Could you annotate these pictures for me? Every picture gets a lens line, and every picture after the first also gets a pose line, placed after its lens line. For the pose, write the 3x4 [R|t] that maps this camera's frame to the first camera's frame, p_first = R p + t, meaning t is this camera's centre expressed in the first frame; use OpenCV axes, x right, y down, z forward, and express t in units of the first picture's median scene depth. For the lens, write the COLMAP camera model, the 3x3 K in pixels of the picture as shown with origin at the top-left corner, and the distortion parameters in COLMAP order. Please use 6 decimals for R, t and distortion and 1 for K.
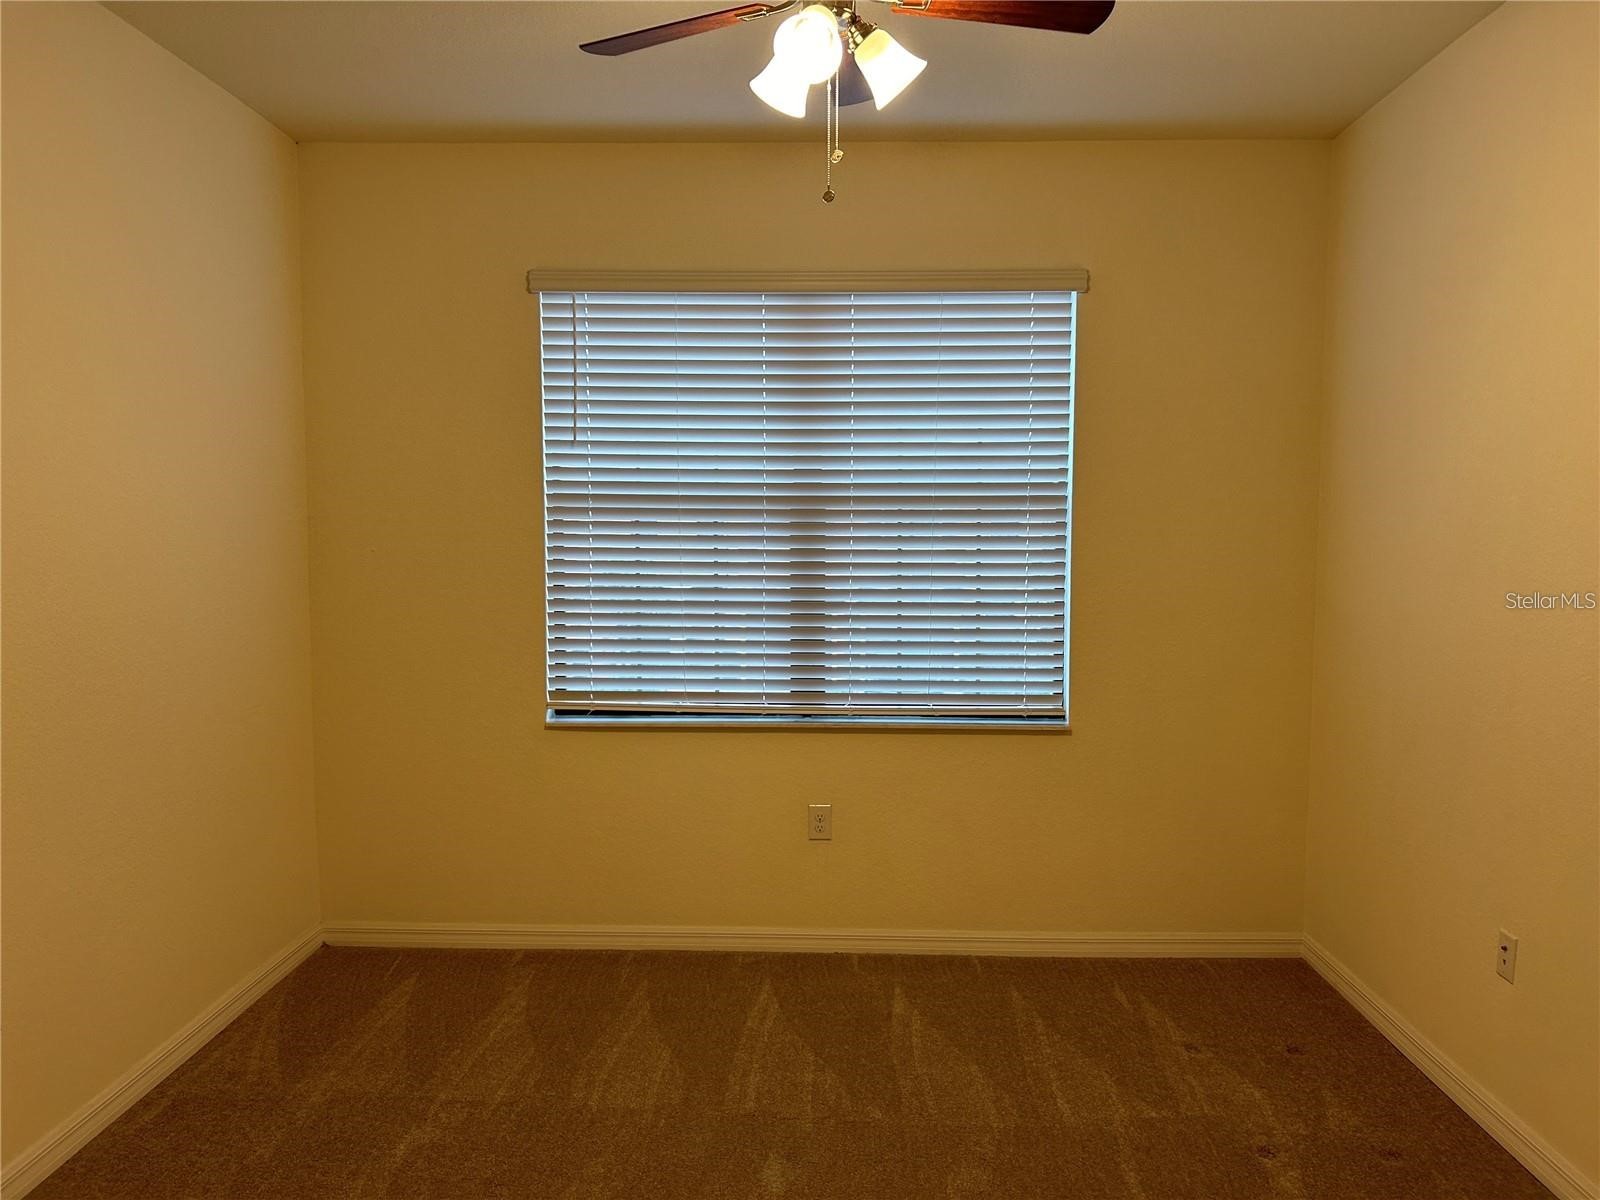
lens RADIAL K [[1210.6, 0, 828.1], [0, 1210.6, 595.1], [0, 0, 1]] dist [0.038916, -0.061433]
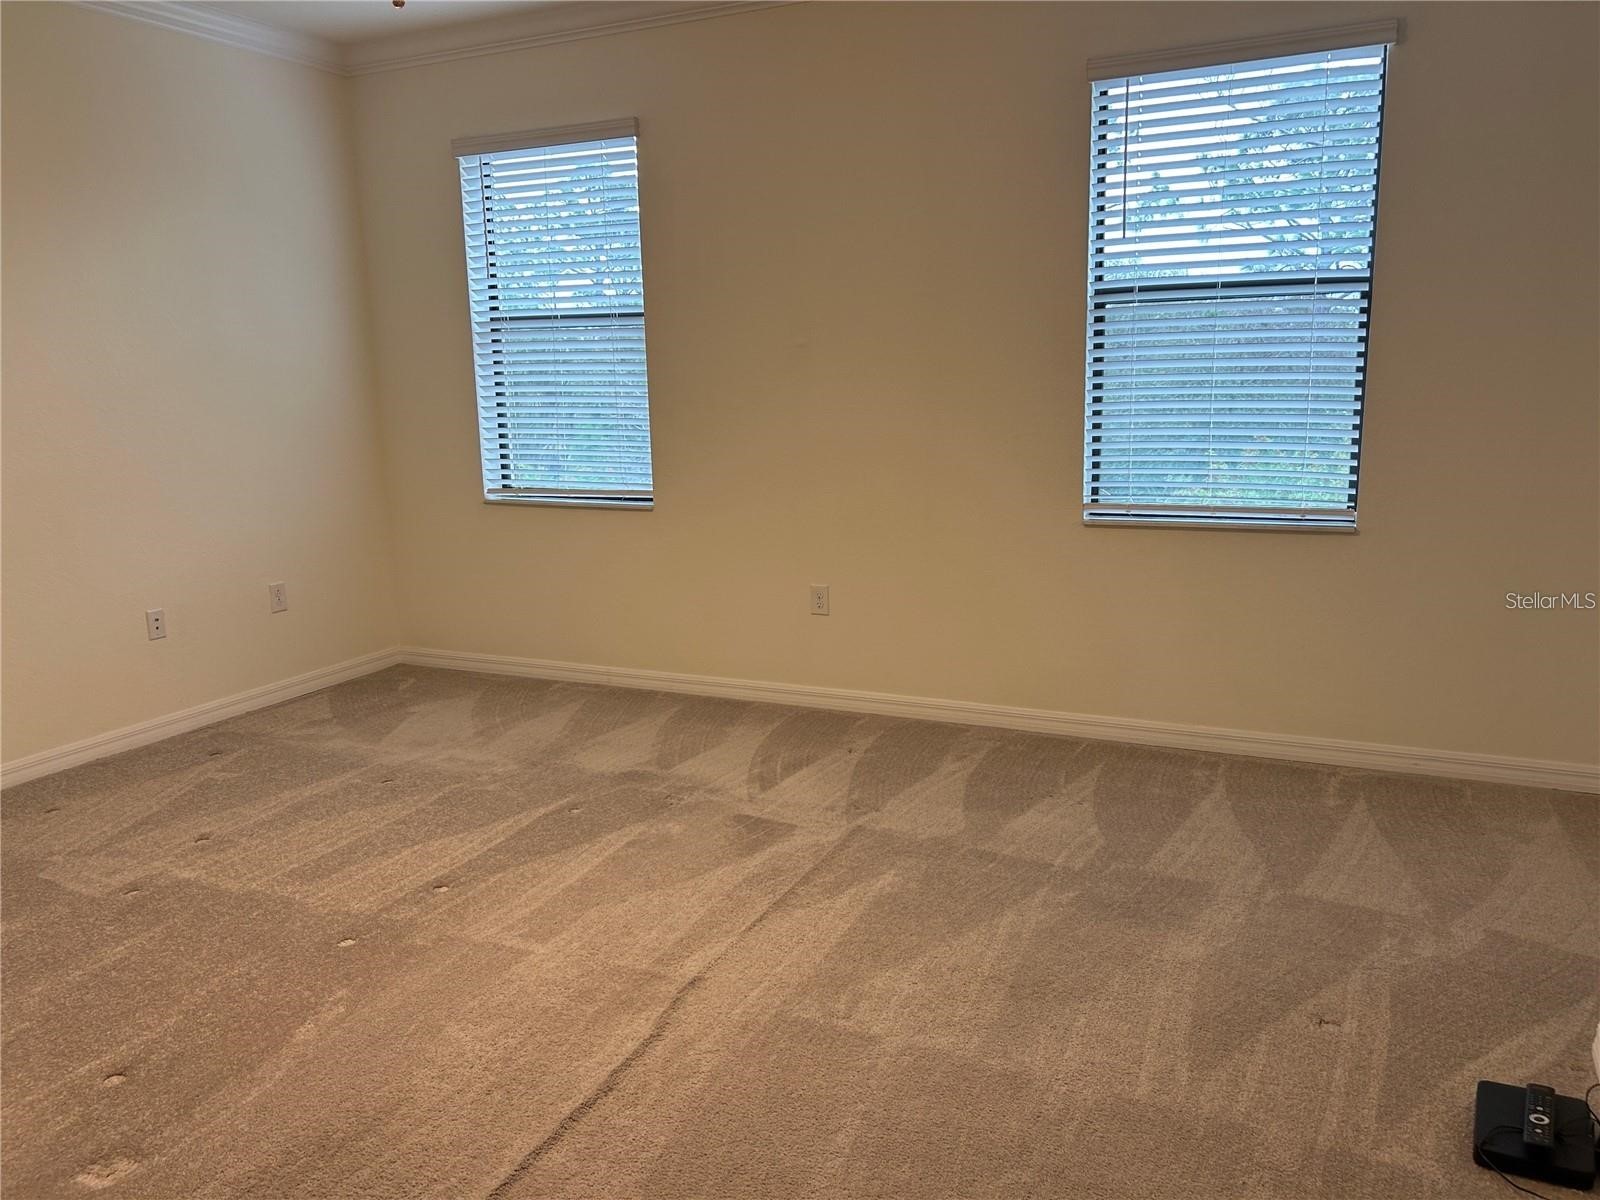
lens RADIAL K [[1210.6, 0, 828.1], [0, 1210.6, 595.1], [0, 0, 1]] dist [0.038916, -0.061433]
pose [[0.919038, 0.043745, -0.391733, 0.592013], [0.020875, 0.987026, 0.159197, 0.003099], [0.393615, -0.154485, 0.906202, -0.042141]]
